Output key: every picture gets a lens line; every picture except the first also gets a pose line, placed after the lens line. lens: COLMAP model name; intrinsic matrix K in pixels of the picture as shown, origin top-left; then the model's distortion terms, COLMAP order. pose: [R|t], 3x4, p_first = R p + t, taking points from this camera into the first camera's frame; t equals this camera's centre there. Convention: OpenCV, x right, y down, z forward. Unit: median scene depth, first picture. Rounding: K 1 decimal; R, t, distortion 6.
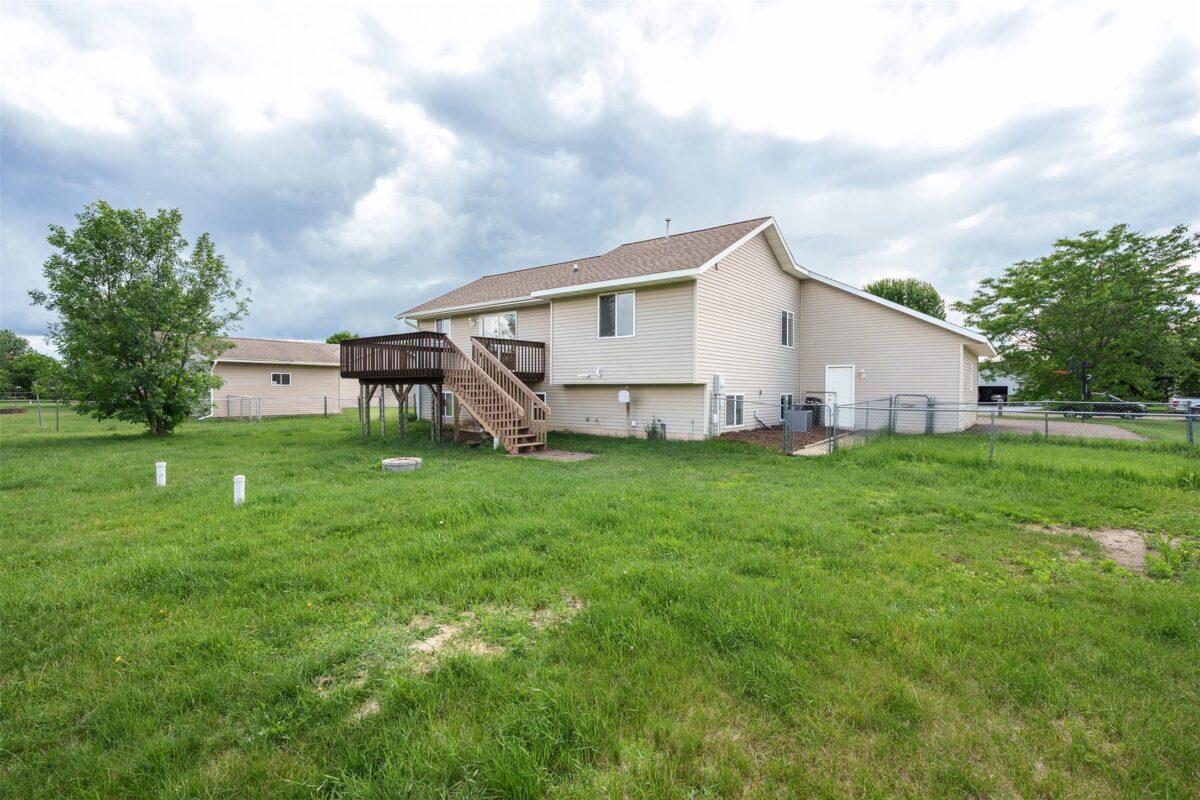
lens RADIAL K [[582.1, 0, 601.7], [0, 582.1, 392.3], [0, 0, 1]] dist [-0.004682, -0.000287]
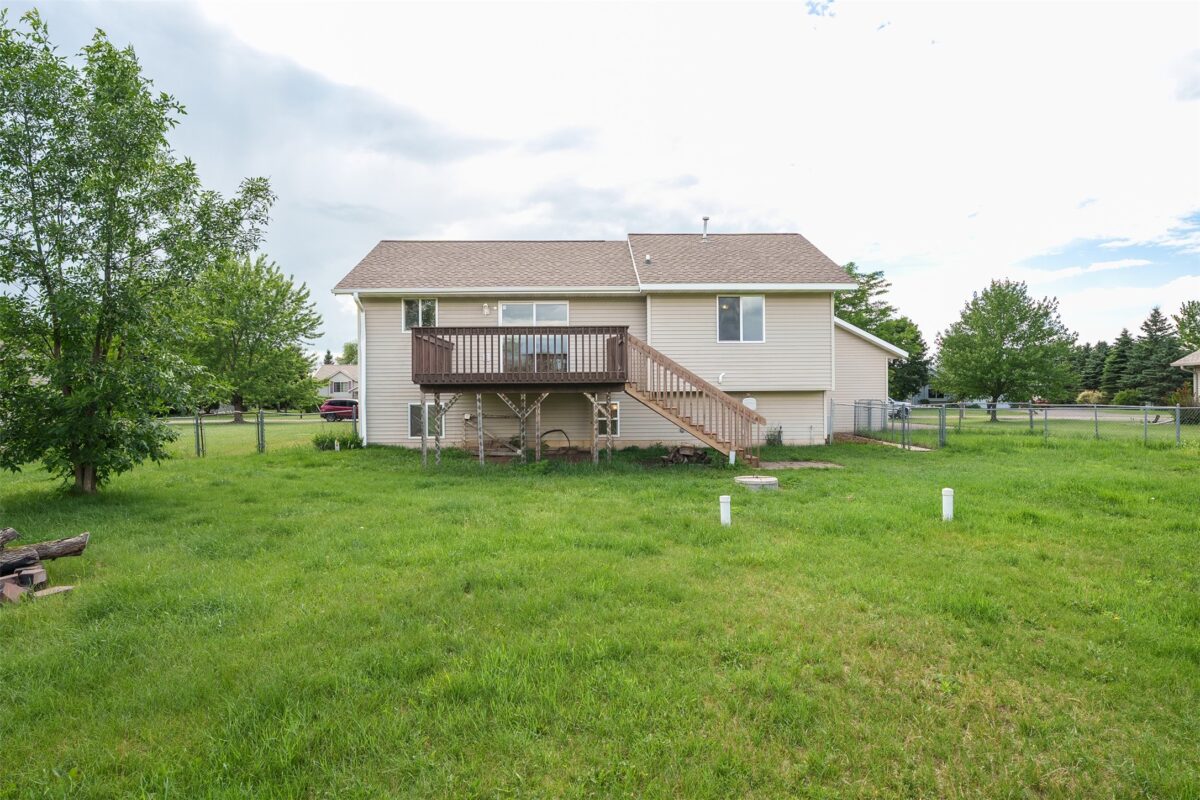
lens RADIAL K [[719.1, 0, 625.7], [0, 719.1, 400.9], [0, 0, 1]] dist [0.015916, 0.003220]
pose [[0.757950, -0.012537, 0.652192, -0.885712], [0.011678, 0.999916, 0.005648, -0.006153], [-0.652208, 0.003335, 0.758033, 0.221730]]
